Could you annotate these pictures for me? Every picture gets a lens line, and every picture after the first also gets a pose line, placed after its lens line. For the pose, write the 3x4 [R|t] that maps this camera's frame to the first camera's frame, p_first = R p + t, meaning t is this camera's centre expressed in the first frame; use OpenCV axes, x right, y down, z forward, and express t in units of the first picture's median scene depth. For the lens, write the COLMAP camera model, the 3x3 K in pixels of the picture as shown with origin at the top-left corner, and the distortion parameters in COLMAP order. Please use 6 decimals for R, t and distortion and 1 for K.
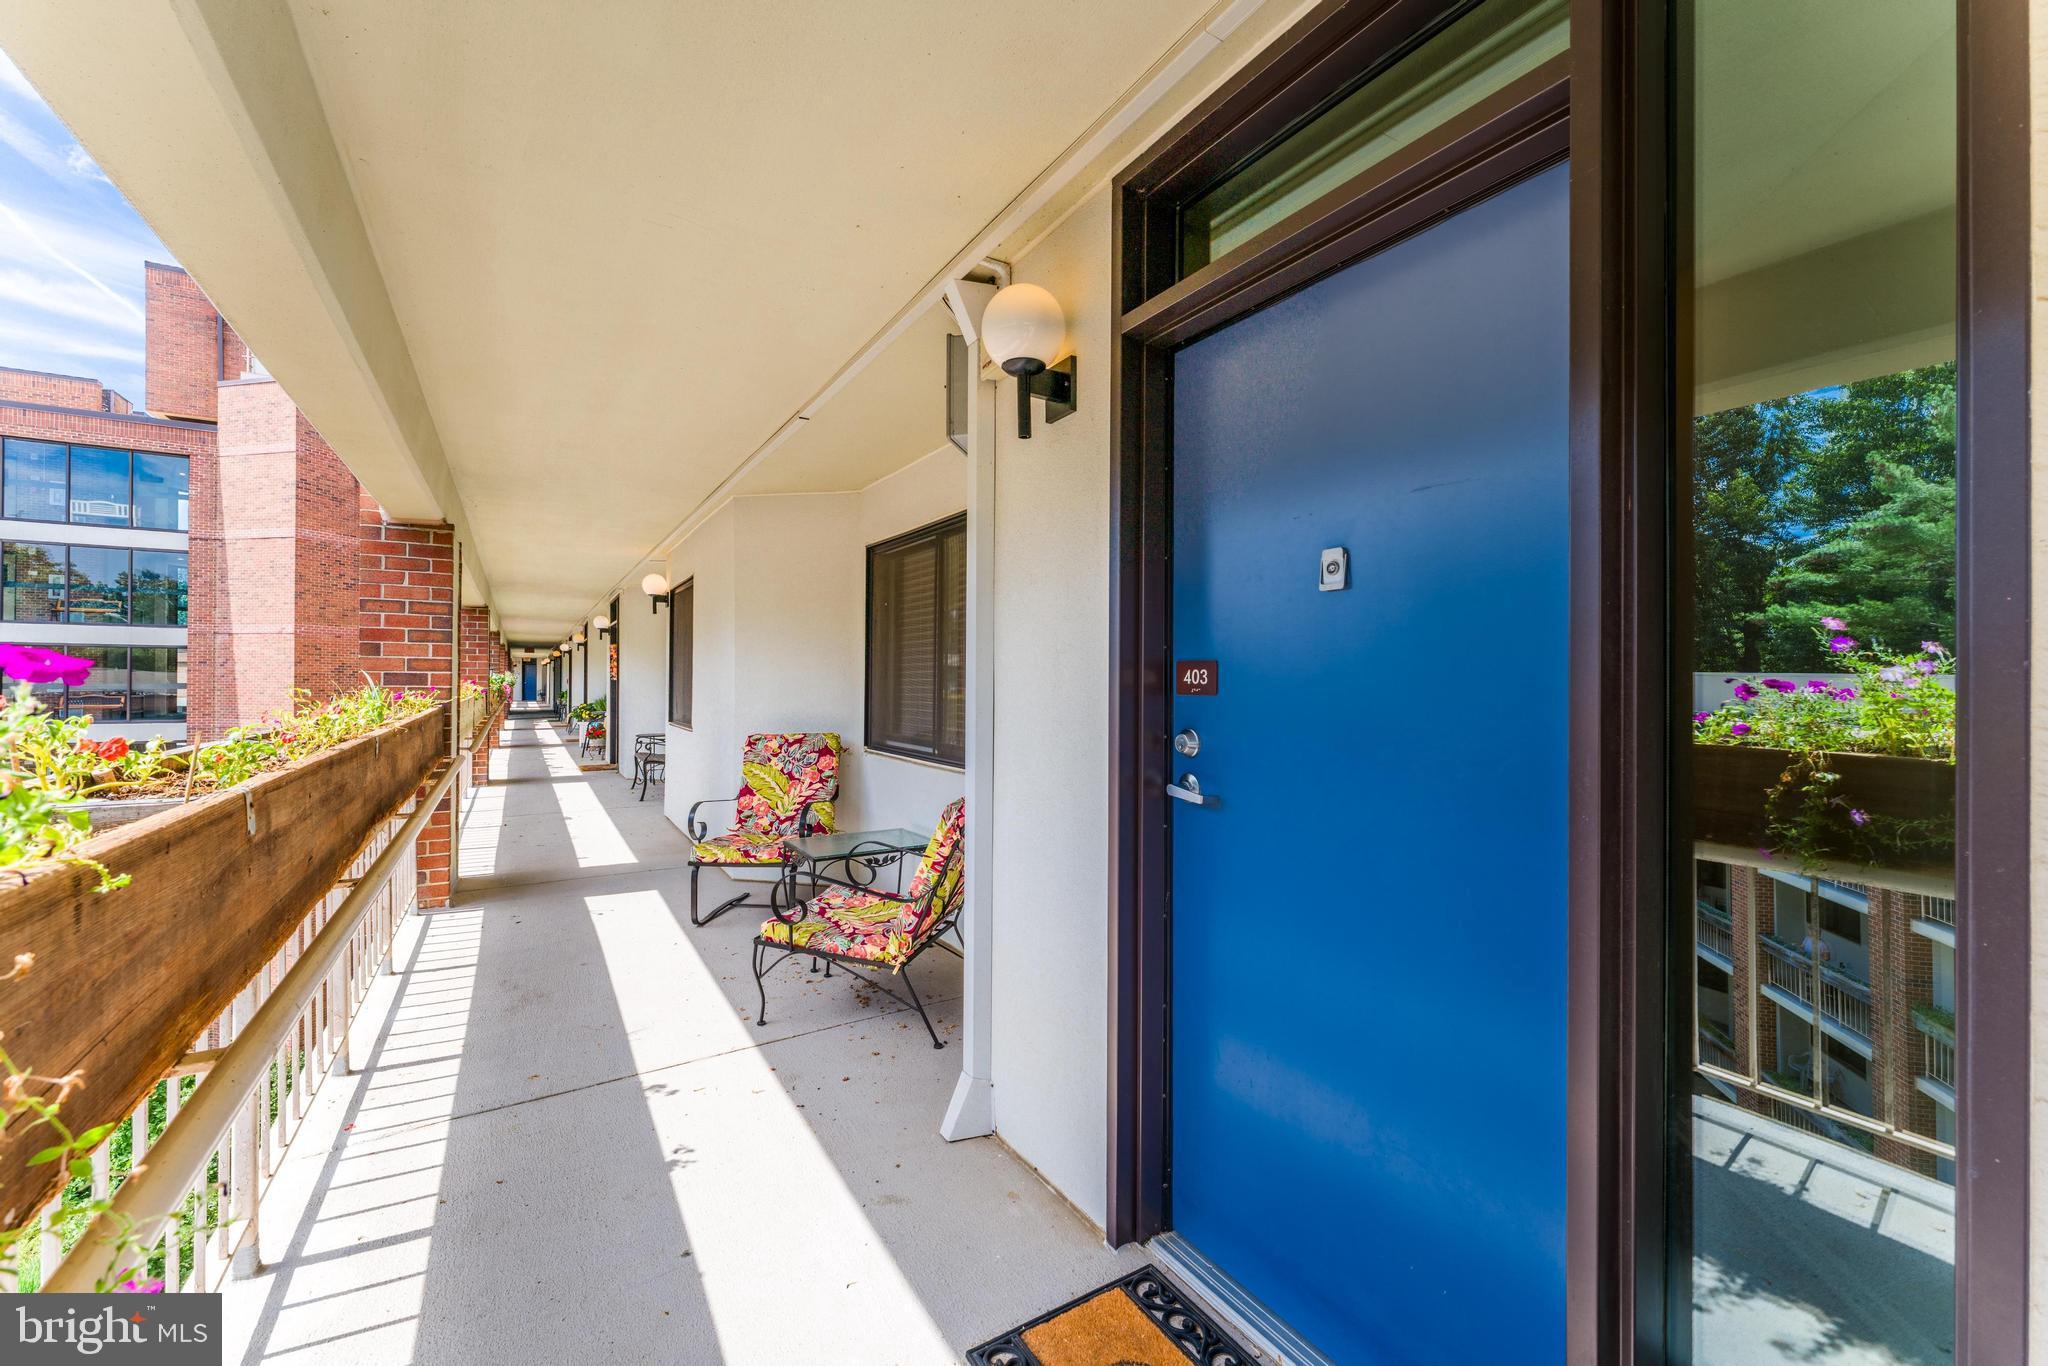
lens RADIAL K [[814.8, 0, 1026.5], [0, 814.8, 679.9], [0, 0, 1]] dist [-0.001812, -0.000231]
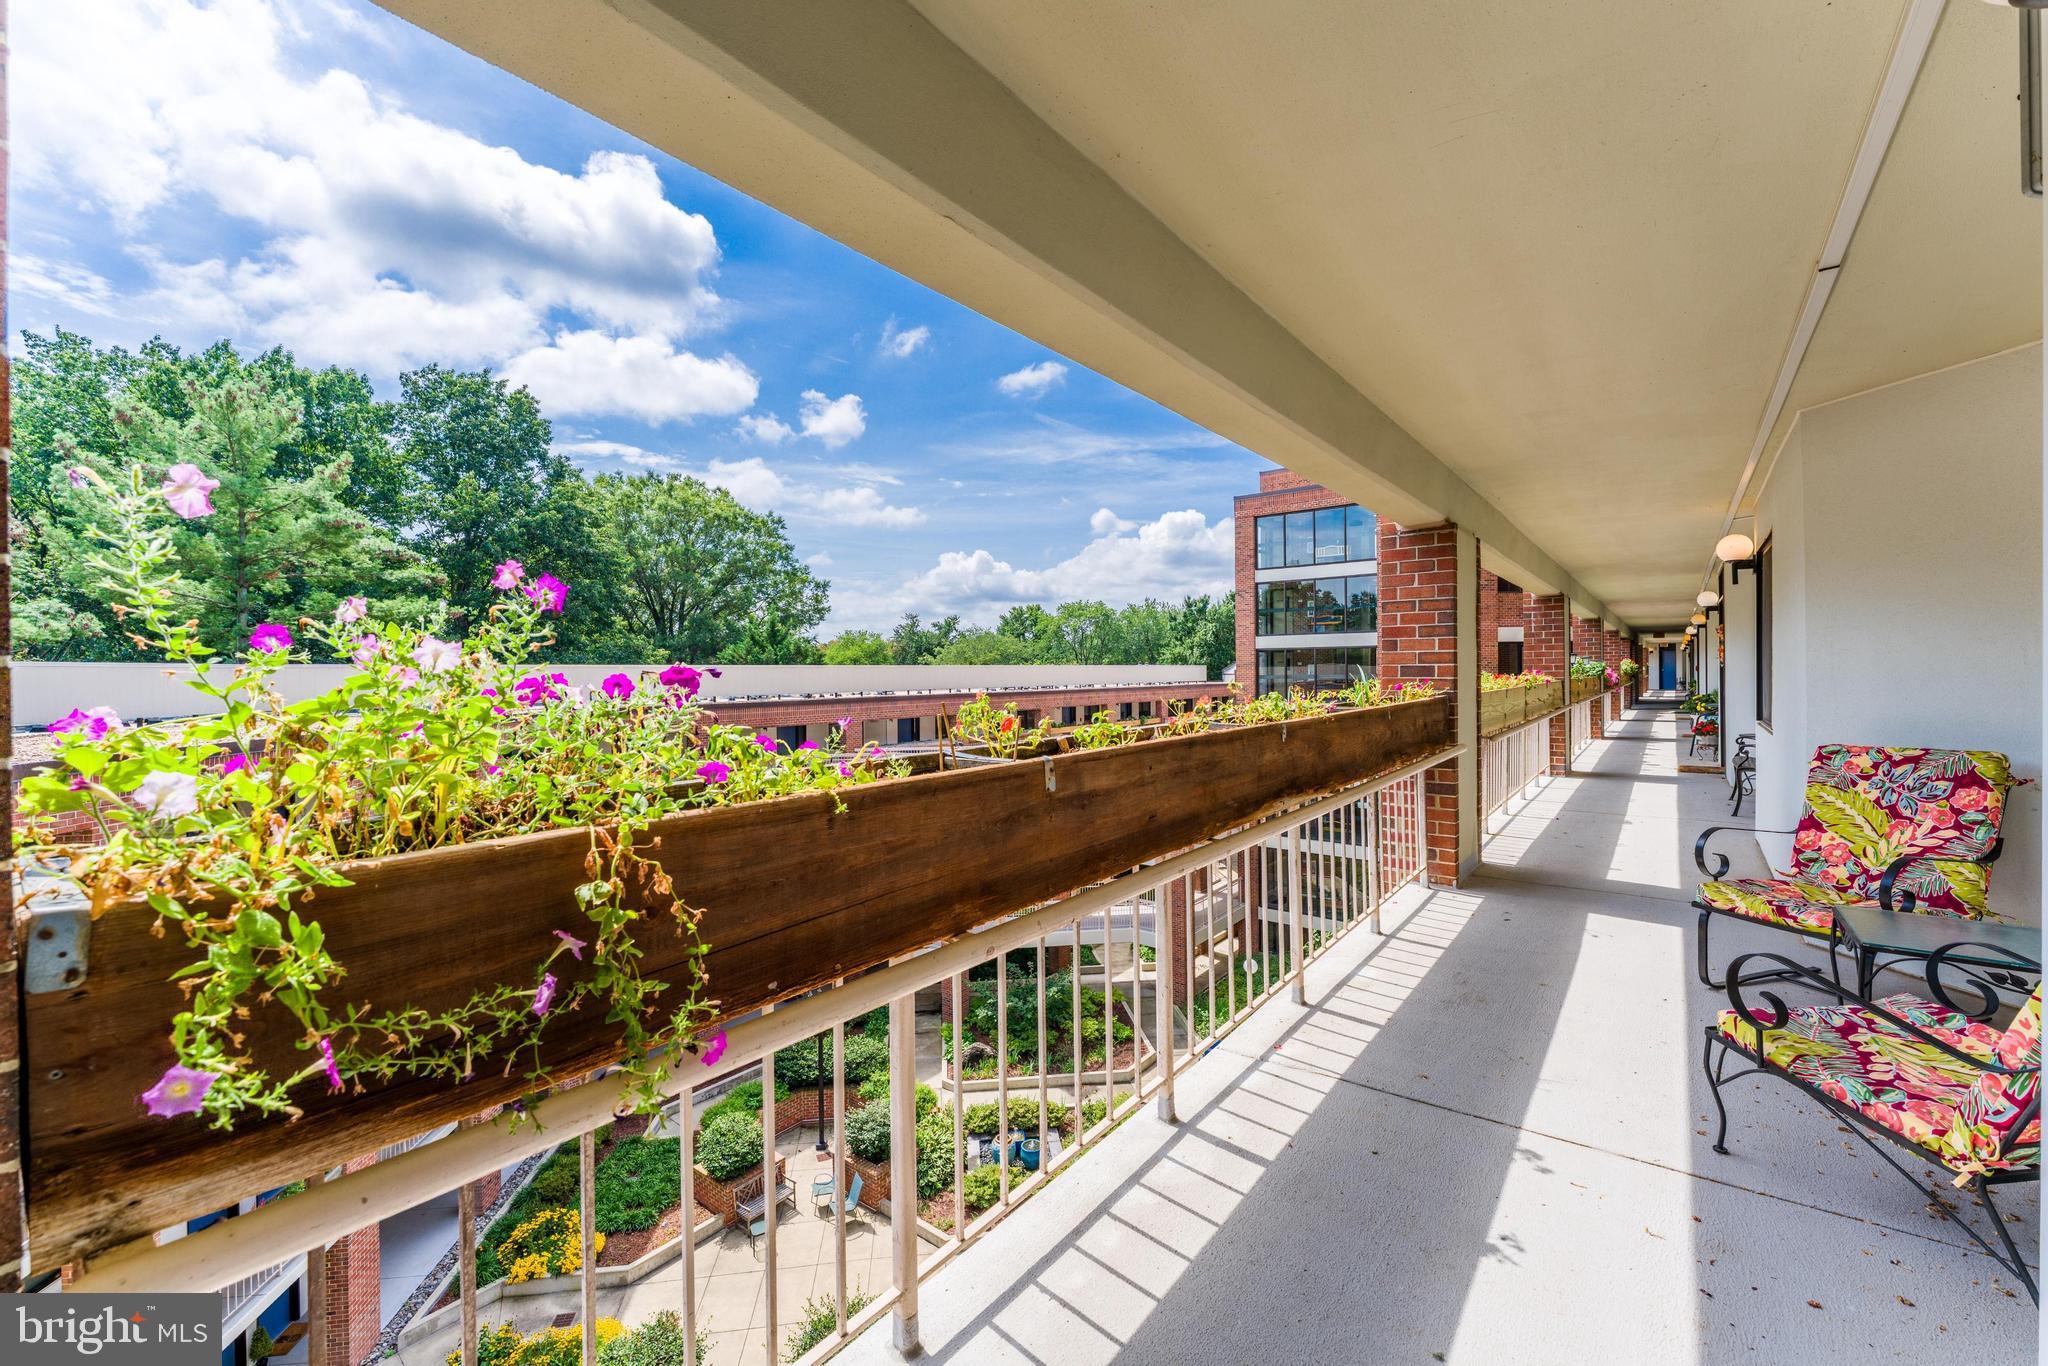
lens RADIAL K [[814.8, 0, 1030.5], [0, 814.8, 677.7], [0, 0, 1]] dist [-0.001812, -0.000231]
pose [[0.347949, -0.003745, -0.937506, 0.096239], [0.014779, 0.999890, 0.001491, -0.001634], [0.937397, -0.014374, 0.347966, 0.137869]]
